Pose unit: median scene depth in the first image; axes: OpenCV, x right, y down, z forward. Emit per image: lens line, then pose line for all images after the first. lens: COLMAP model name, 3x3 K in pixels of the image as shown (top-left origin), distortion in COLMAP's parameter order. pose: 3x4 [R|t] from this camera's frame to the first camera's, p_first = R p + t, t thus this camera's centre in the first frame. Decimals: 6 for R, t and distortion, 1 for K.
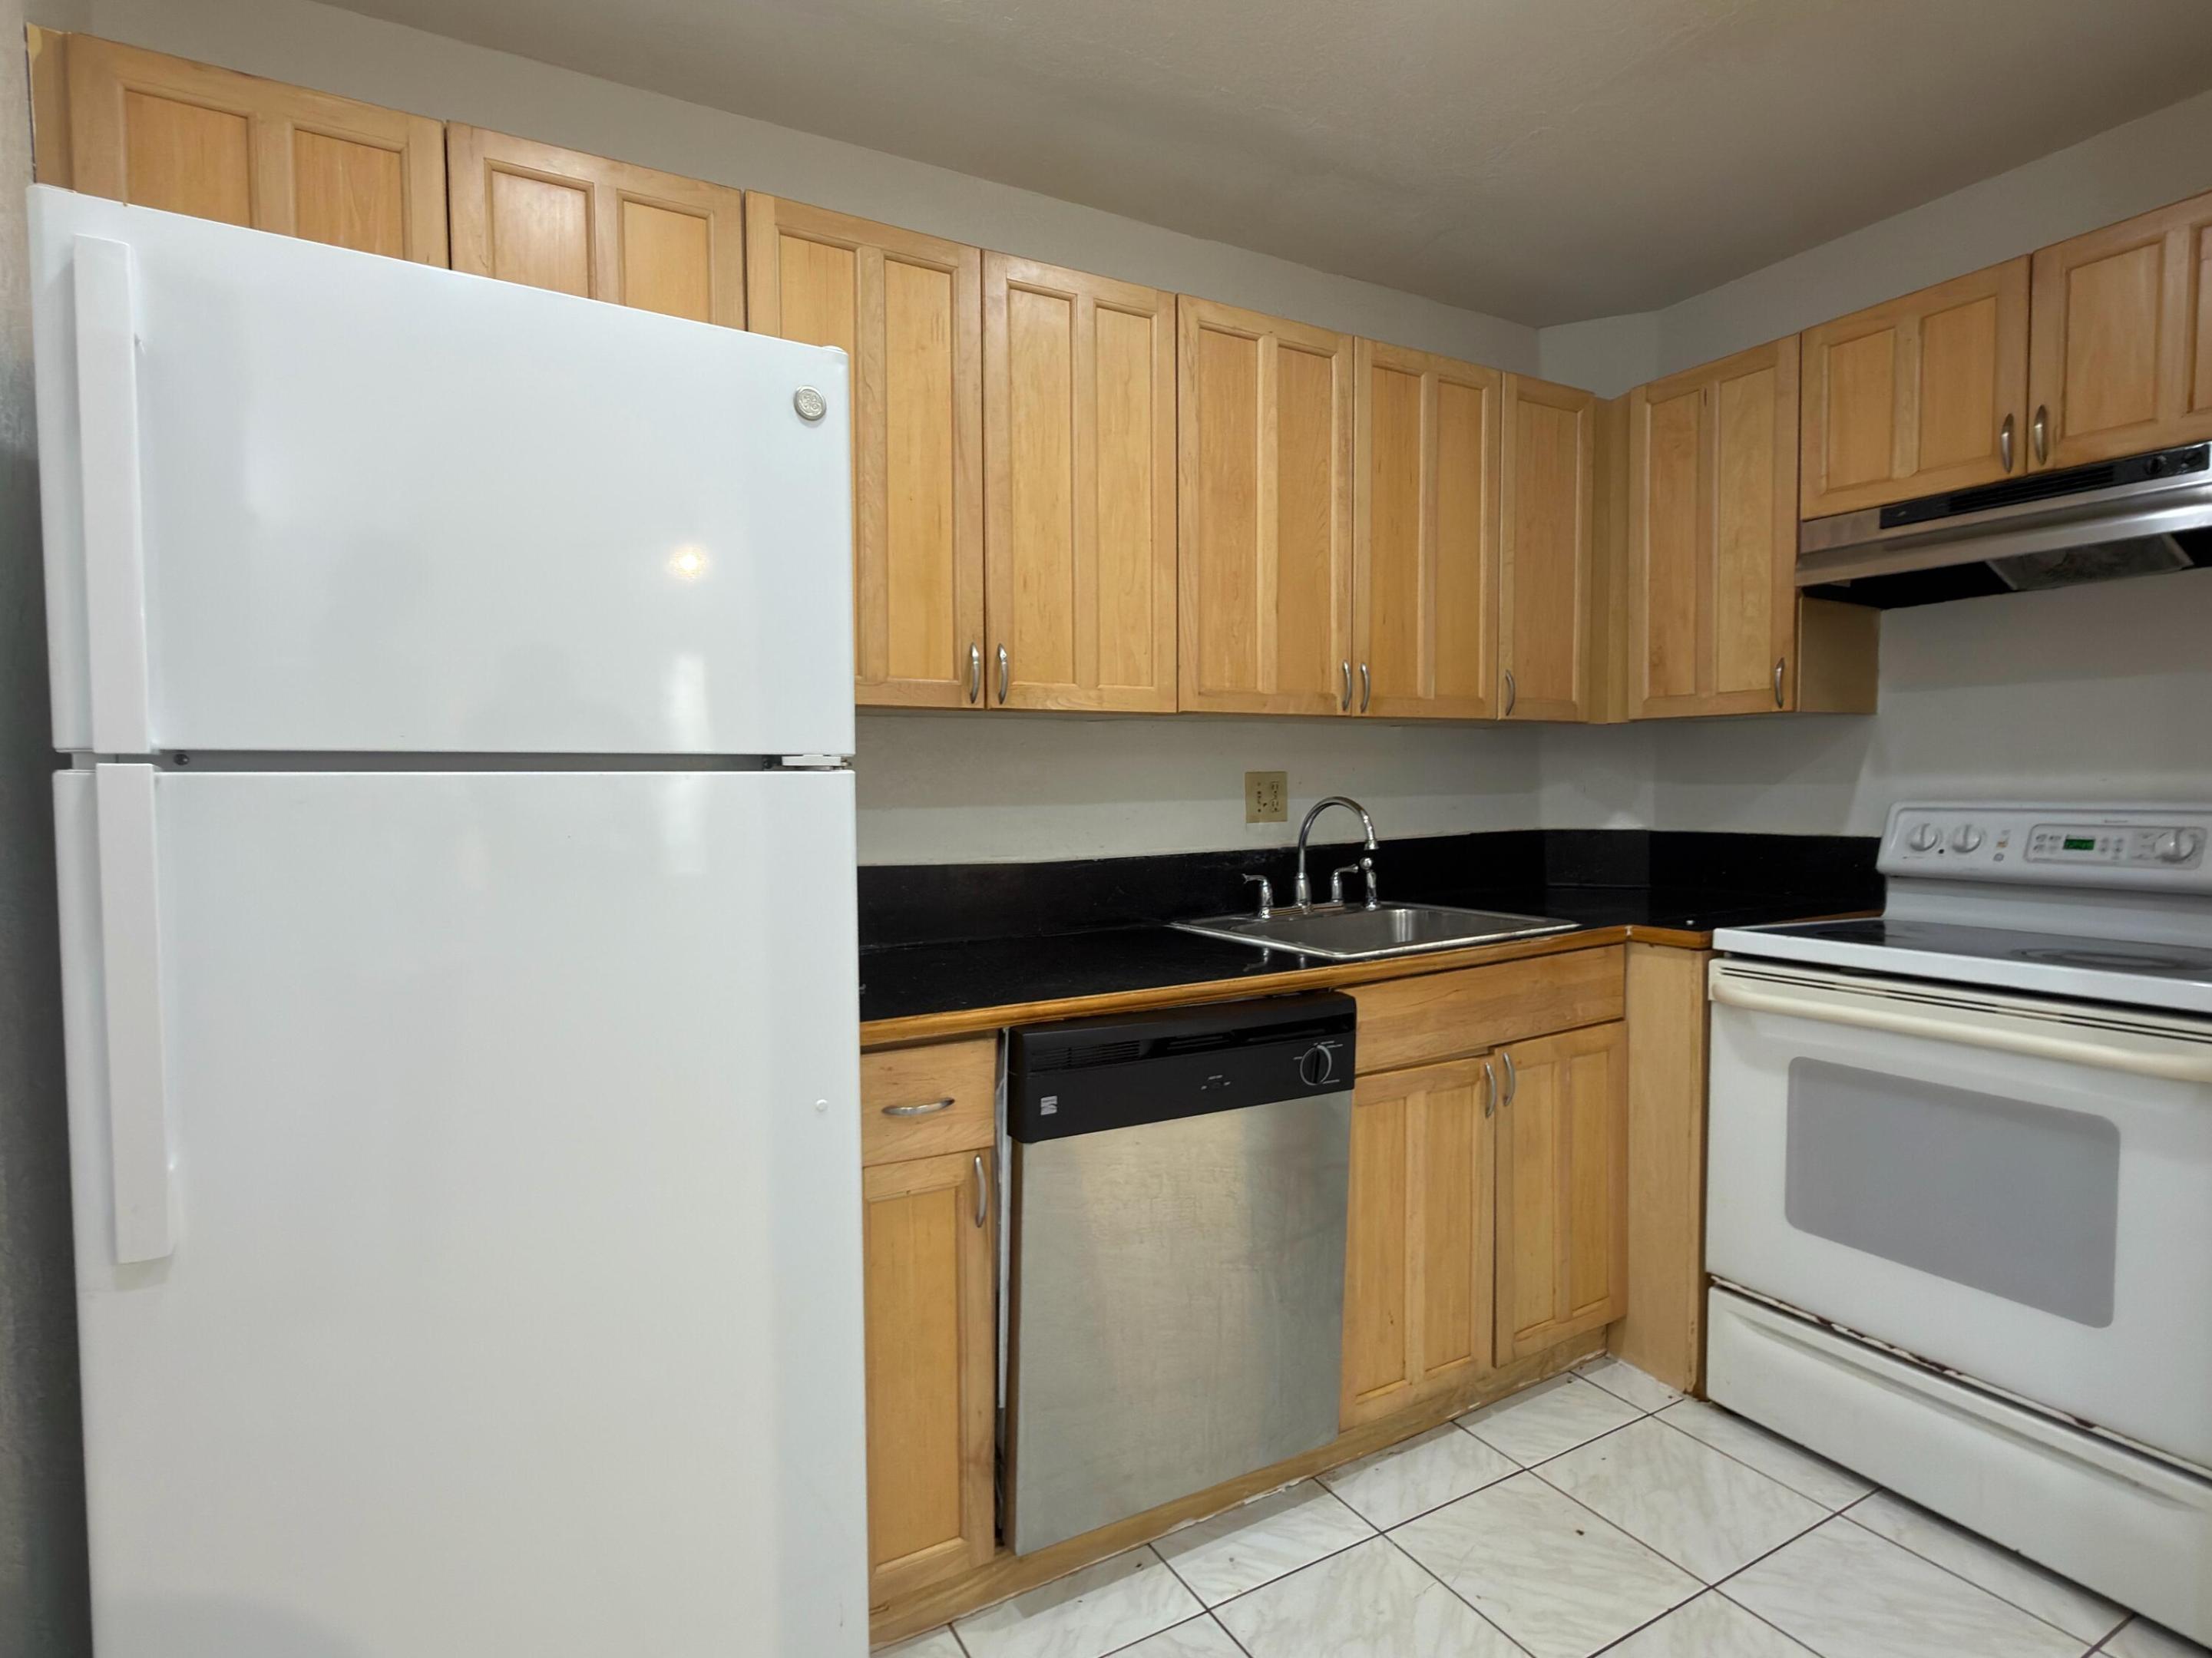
lens RADIAL K [[1141.4, 0, 1106.0], [0, 1141.4, 829.0], [0, 0, 1]] dist [0.001779, -0.000026]
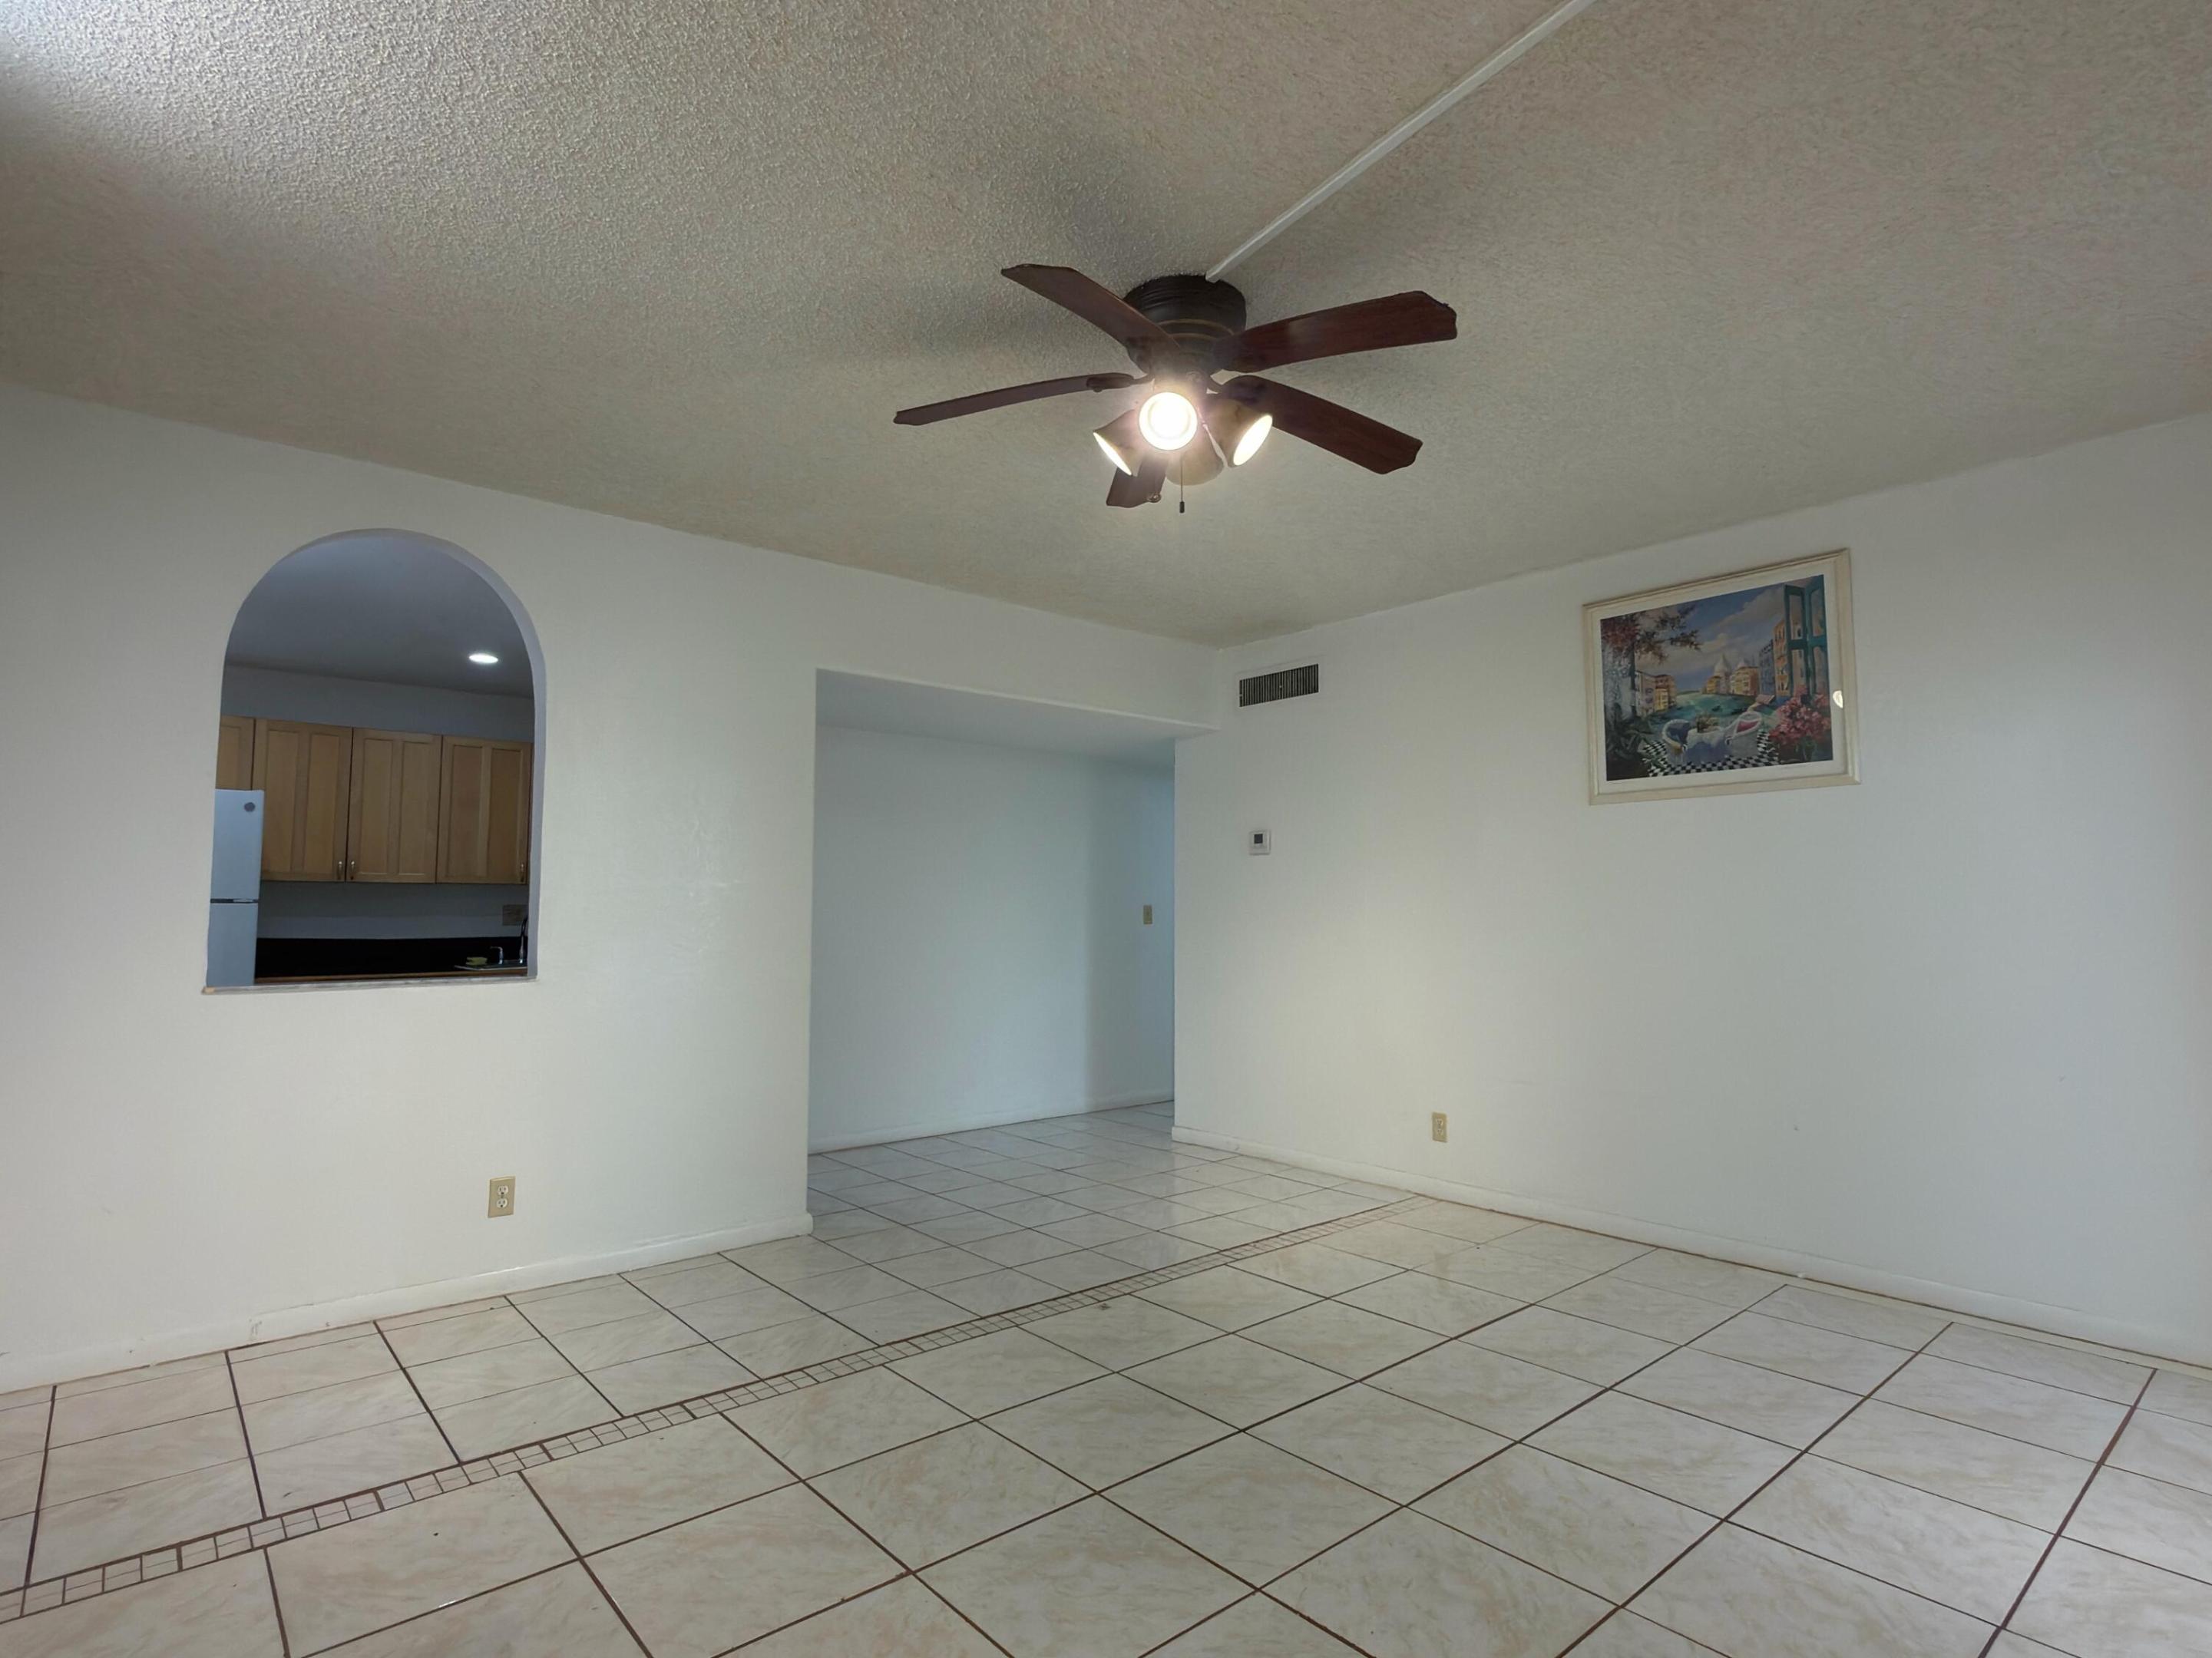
lens RADIAL K [[1141.4, 0, 1106.0], [0, 1141.4, 829.0], [0, 0, 1]] dist [0.001779, -0.000026]
pose [[0.980739, 0.024723, 0.193753, 1.100808], [-0.002255, 0.993324, -0.115335, 0.081210], [-0.195311, 0.112676, 0.974247, -1.989479]]
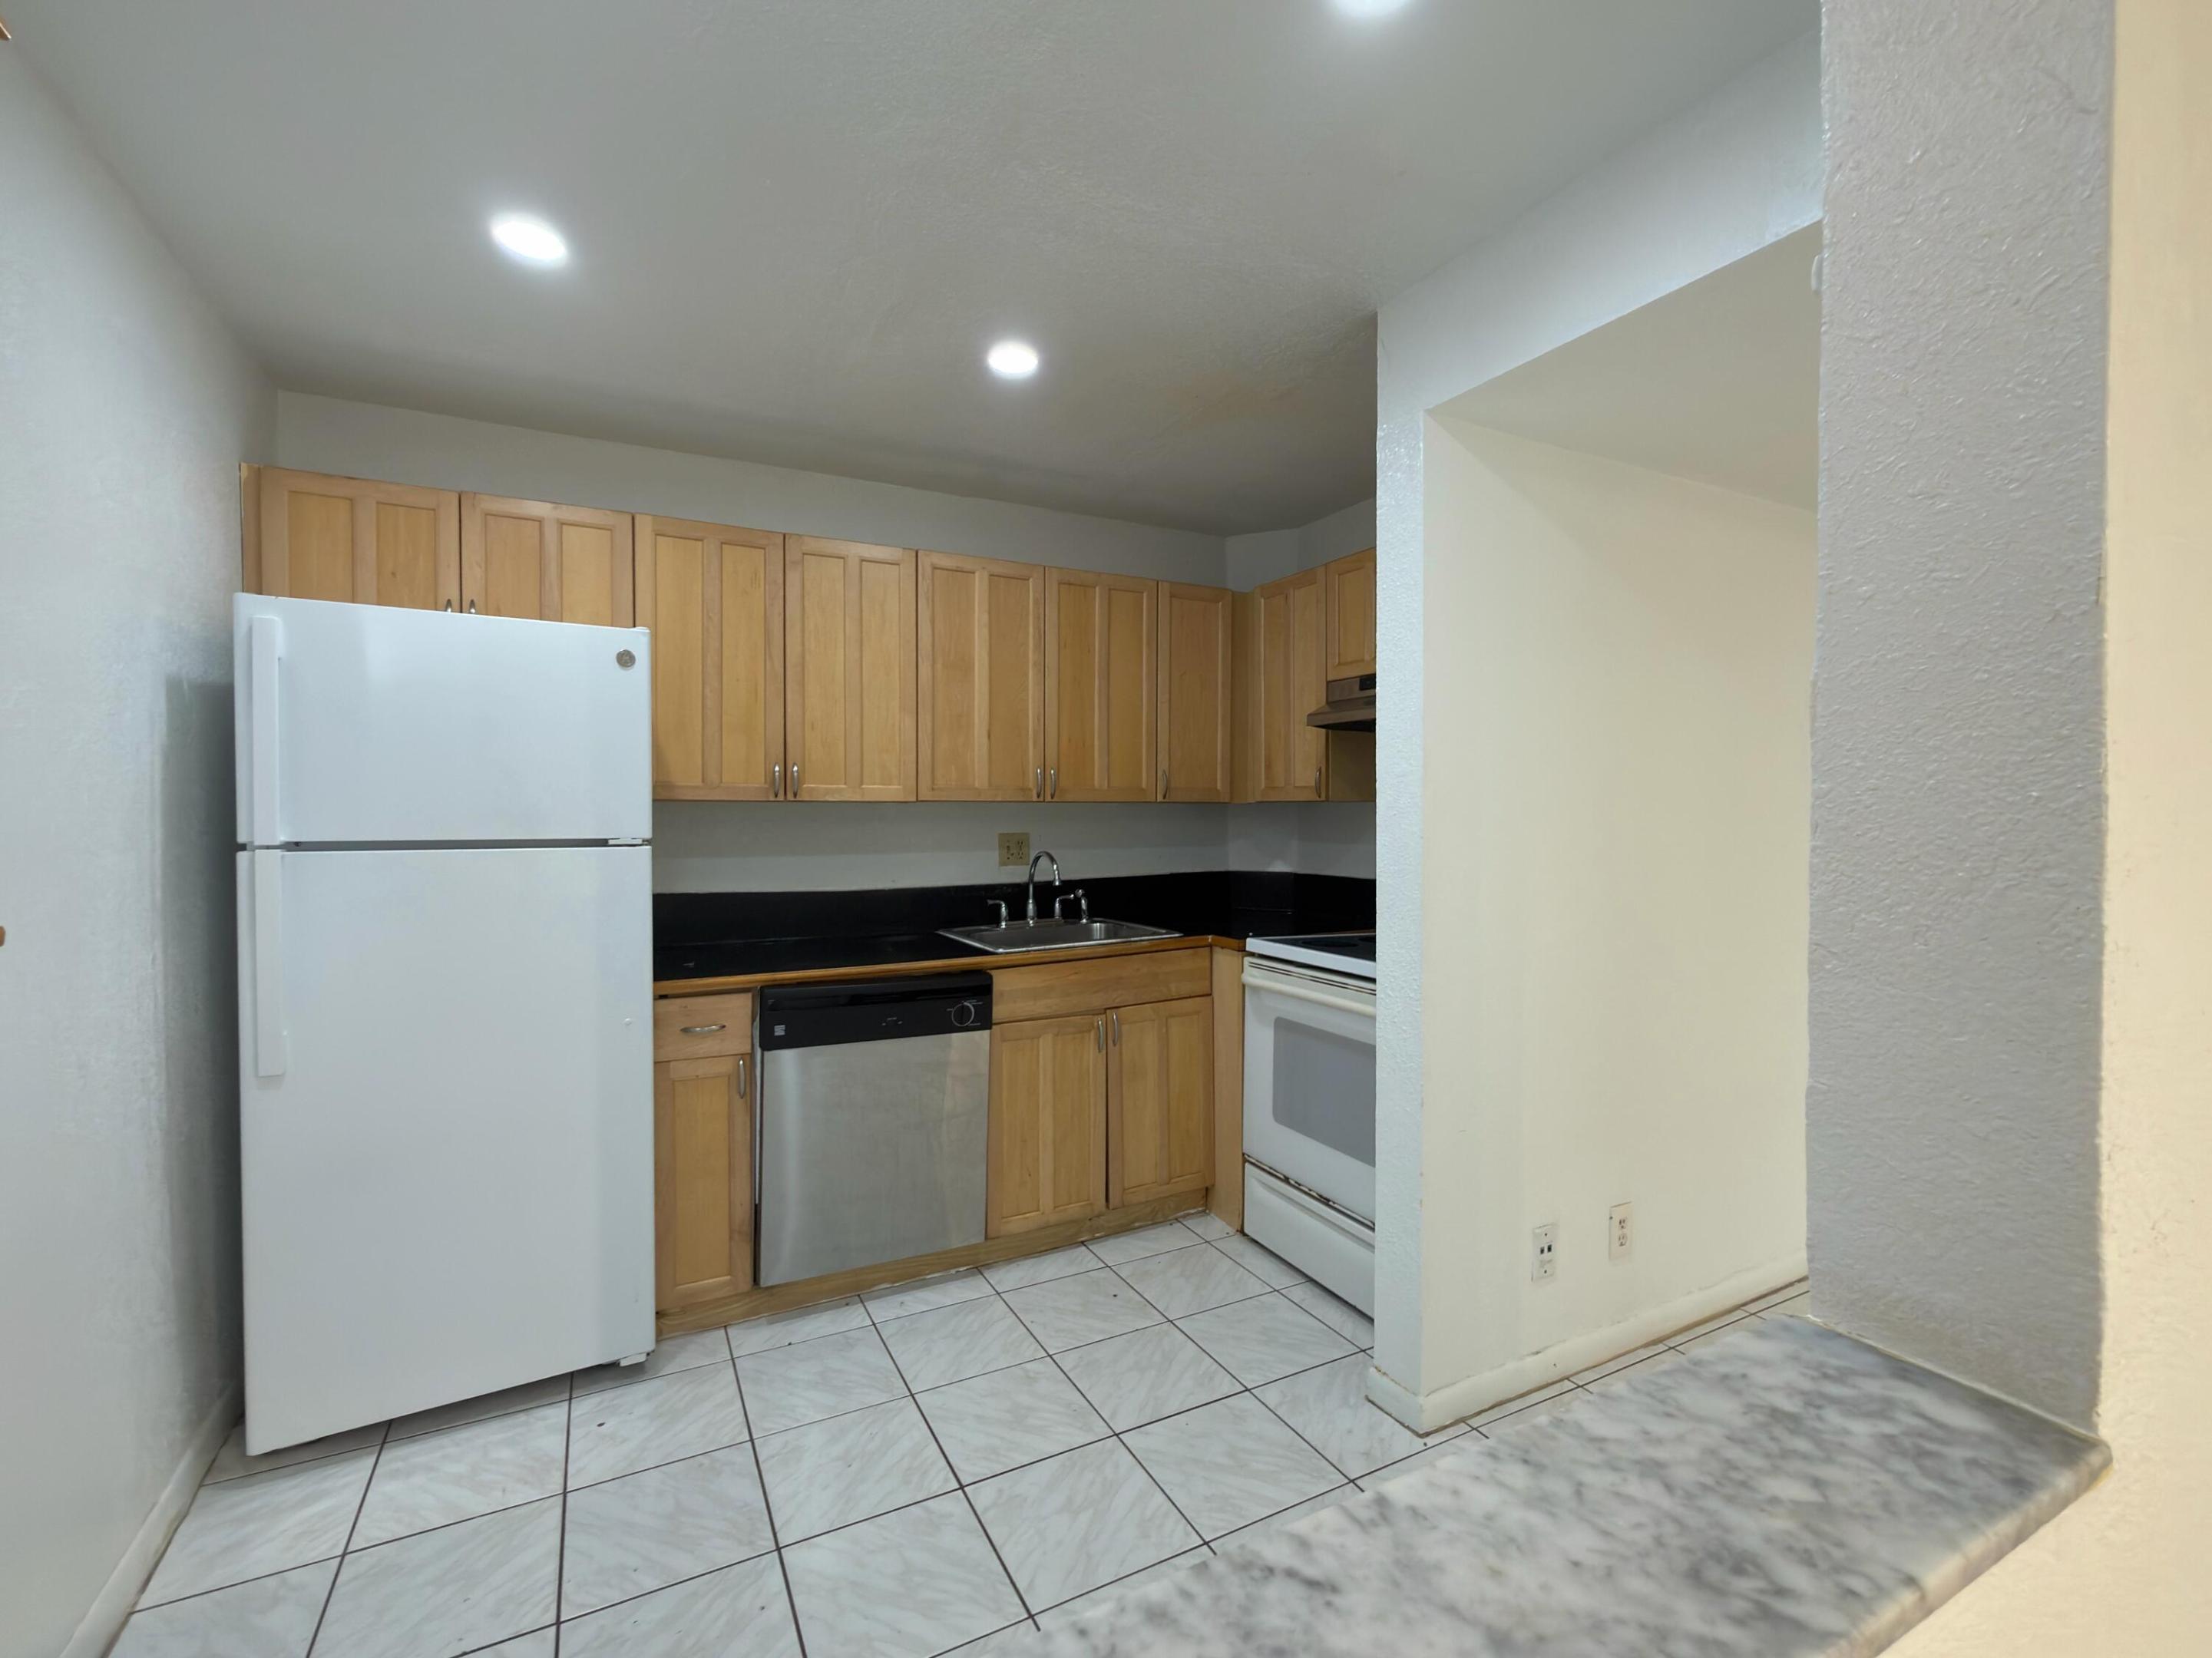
lens RADIAL K [[969.4, 0, 1106.0], [0, 969.4, 829.0], [0, 0, 1]] dist [0.001614, 0.000119]
pose [[0.999574, 0.010793, -0.027117, 0.370555], [-0.011456, 0.999636, -0.024422, -0.031066], [0.026844, 0.024722, 0.999334, -0.380922]]
